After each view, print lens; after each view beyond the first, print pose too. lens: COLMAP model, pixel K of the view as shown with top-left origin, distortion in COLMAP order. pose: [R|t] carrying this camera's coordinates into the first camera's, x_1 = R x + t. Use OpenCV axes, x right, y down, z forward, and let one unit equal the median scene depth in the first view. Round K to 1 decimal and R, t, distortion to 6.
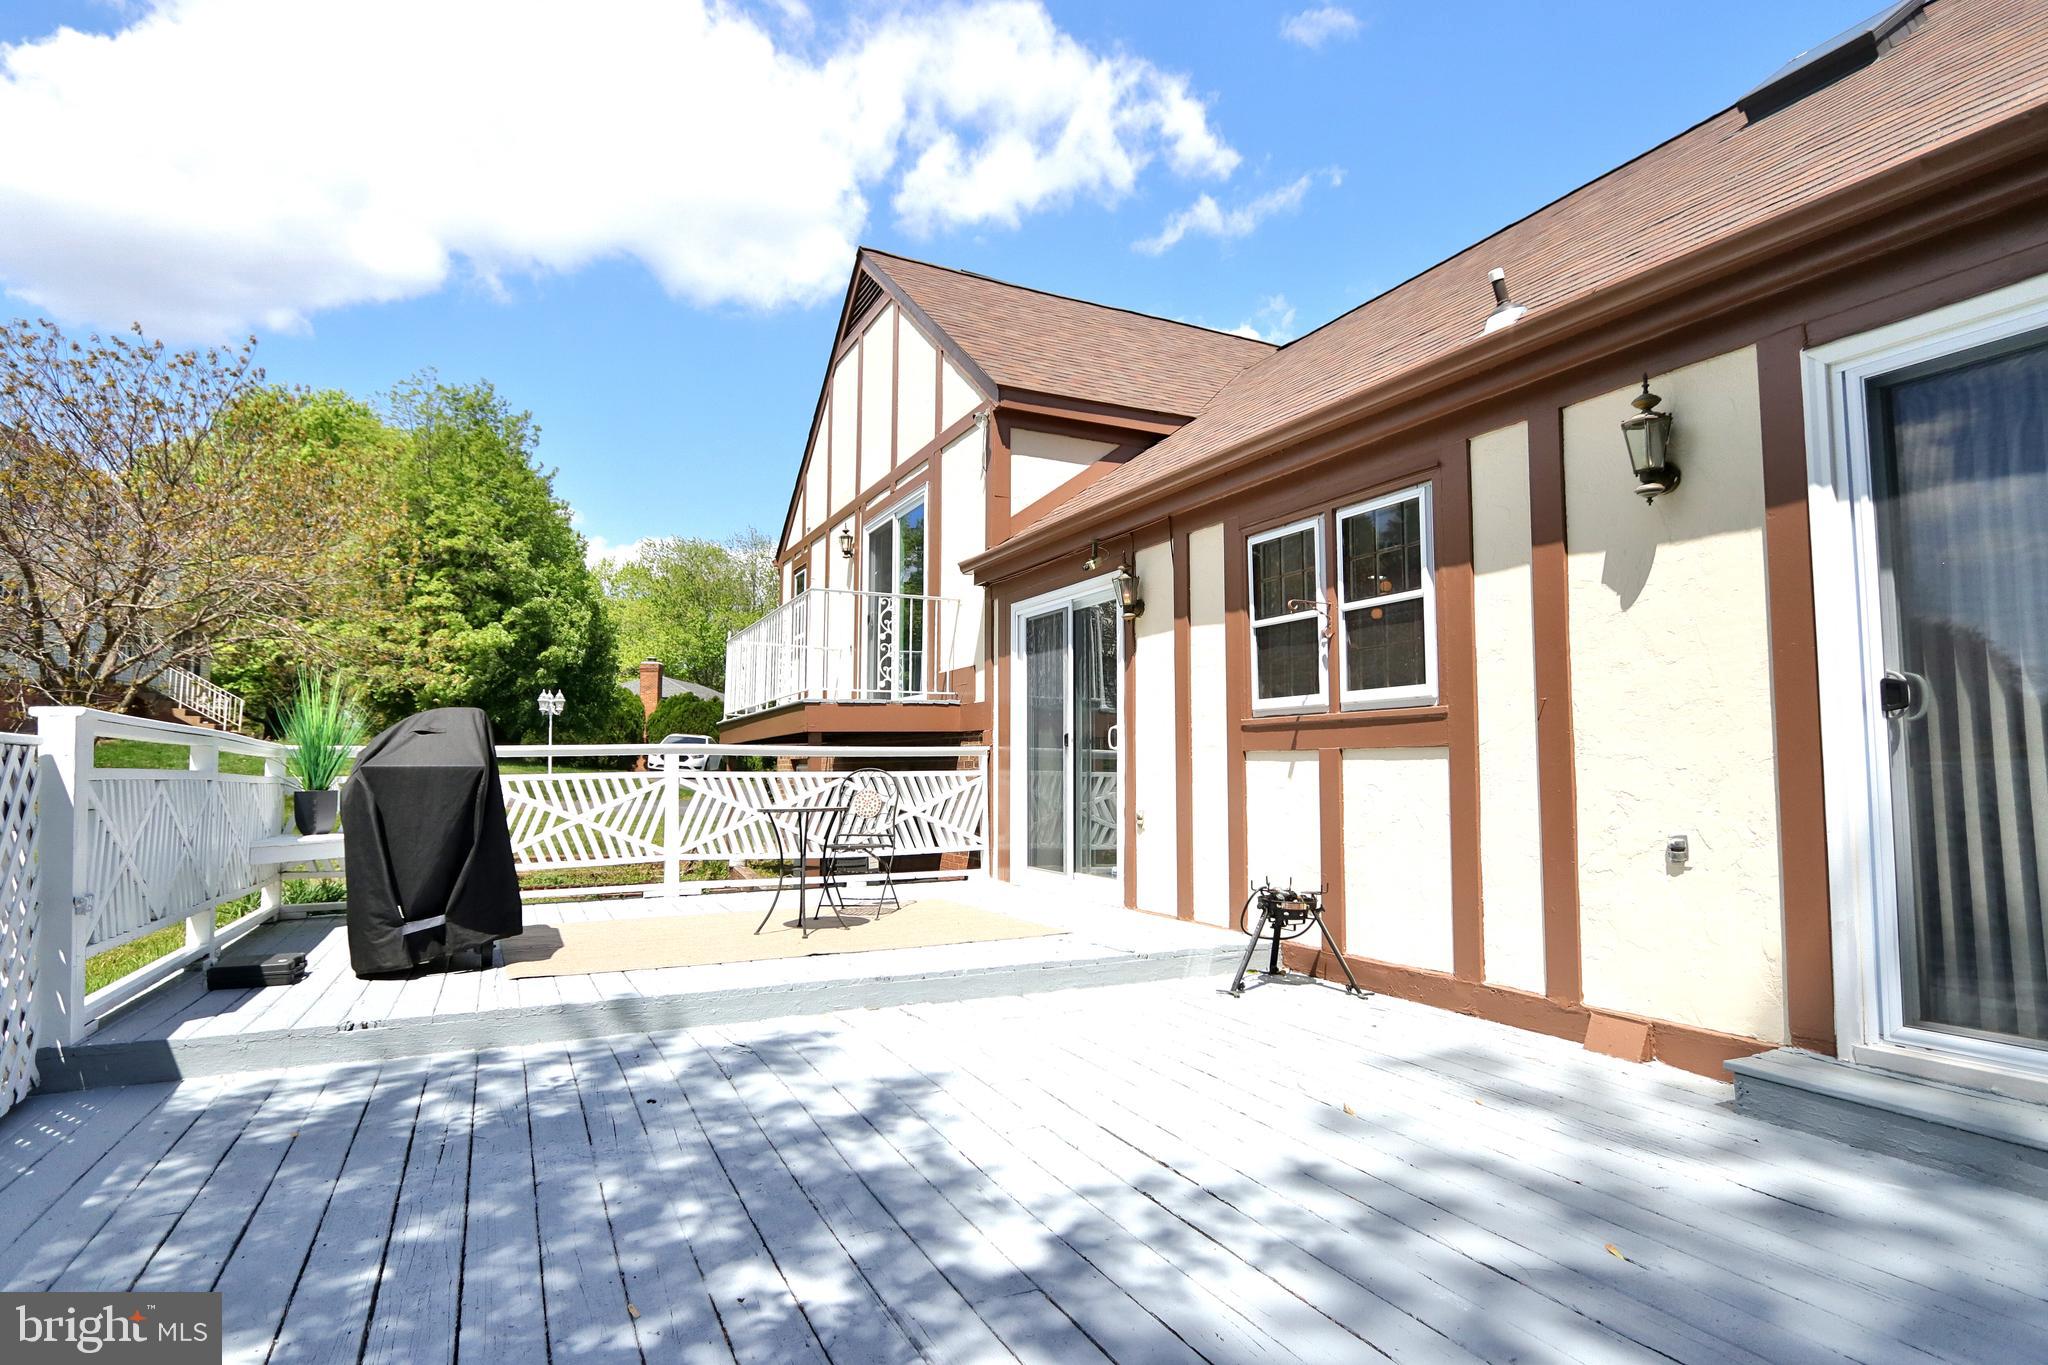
lens RADIAL K [[1065.9, 0, 1019.0], [0, 1065.9, 670.4], [0, 0, 1]] dist [-0.010208, -0.003989]
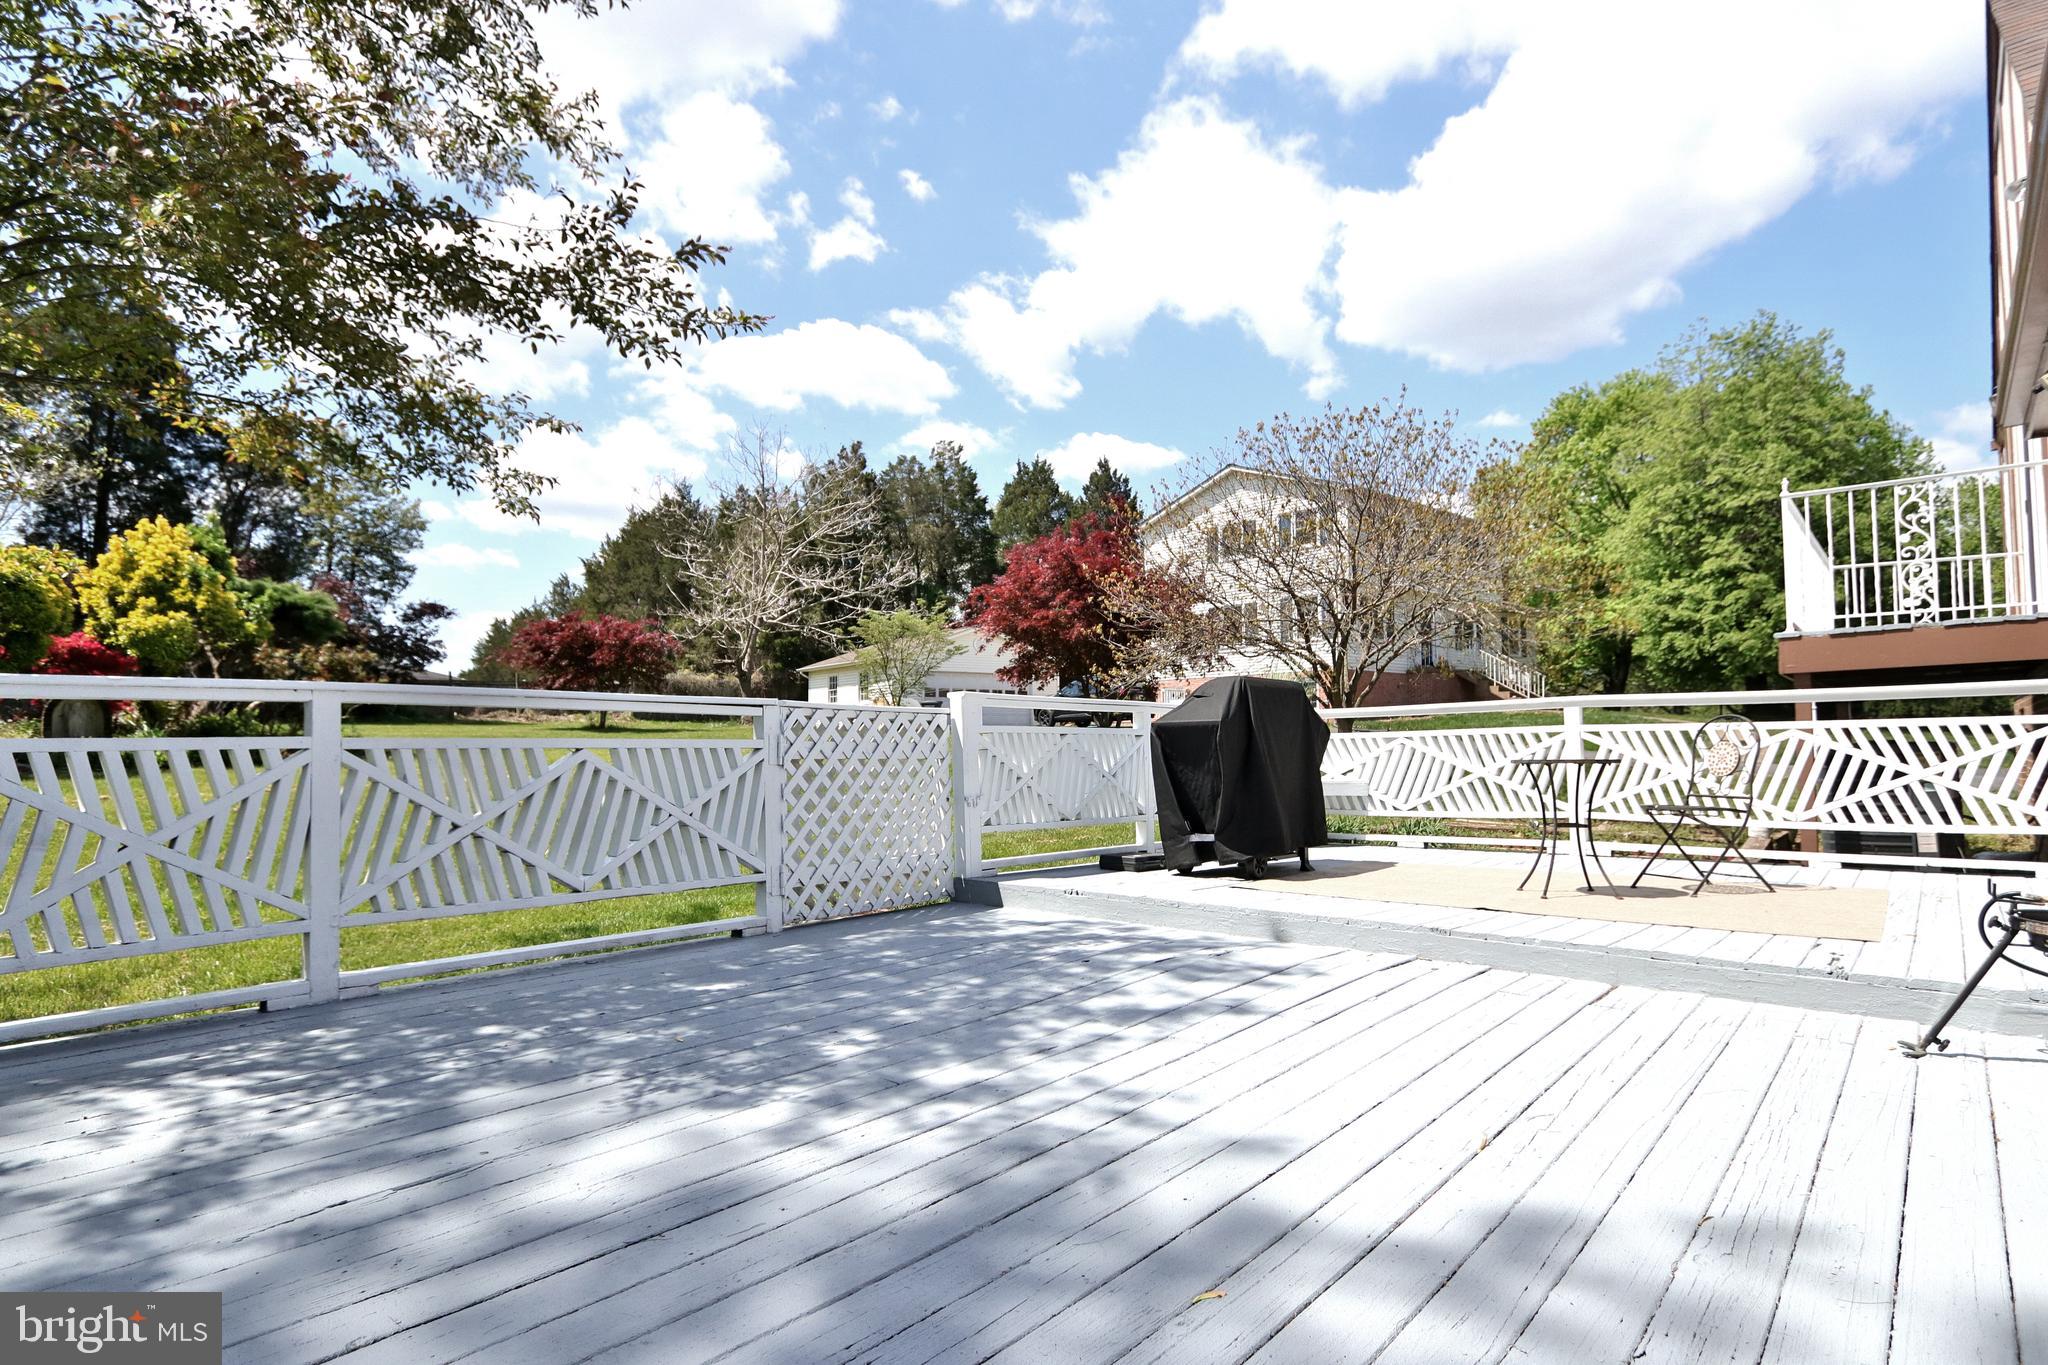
lens RADIAL K [[1065.9, 0, 1031.9], [0, 1065.9, 698.4], [0, 0, 1]] dist [-0.010208, -0.003989]
pose [[0.391406, -0.040271, -0.919337, 0.355990], [0.089663, 0.995957, -0.005454, 0.033076], [0.915840, -0.080296, 0.393434, 0.184752]]
